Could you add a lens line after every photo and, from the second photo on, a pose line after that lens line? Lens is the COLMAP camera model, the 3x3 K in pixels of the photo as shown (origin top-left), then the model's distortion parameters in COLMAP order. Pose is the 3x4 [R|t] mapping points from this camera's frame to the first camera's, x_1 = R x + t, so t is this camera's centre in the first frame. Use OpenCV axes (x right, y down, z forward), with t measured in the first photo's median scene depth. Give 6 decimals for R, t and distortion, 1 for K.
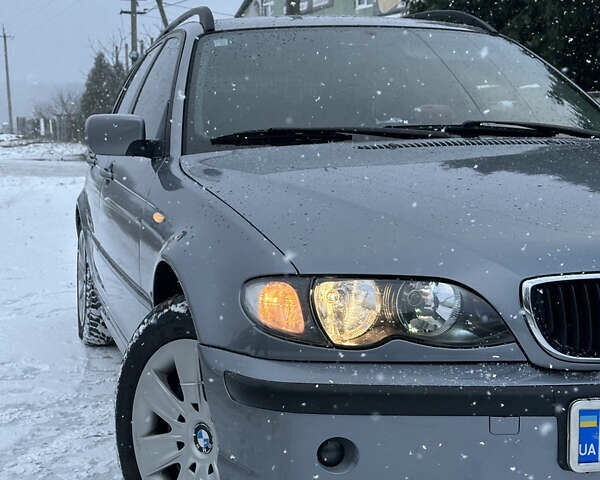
lens RADIAL K [[1088.7, 0, 300.0], [0, 1088.7, 240.0], [0, 0, 1]] dist [0.094000, 0.121688]
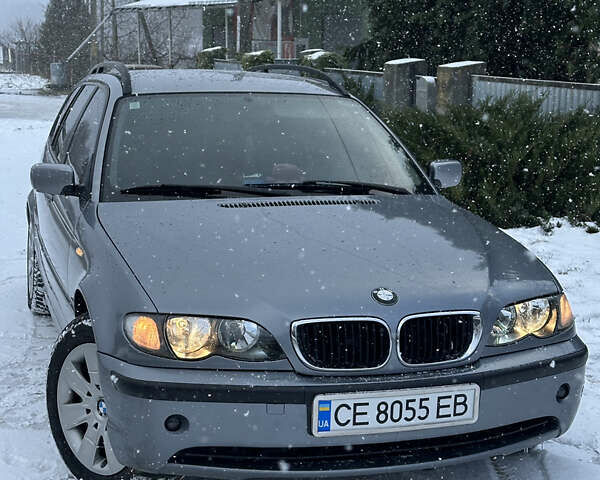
lens RADIAL K [[1088.7, 0, 300.0], [0, 1088.7, 240.0], [0, 0, 1]] dist [0.094000, 0.121688]
pose [[0.999076, 0.023772, 0.035804, 0.122609], [-0.026124, 0.997429, 0.066728, -0.156538], [-0.034126, -0.067602, 0.997129, -0.505658]]
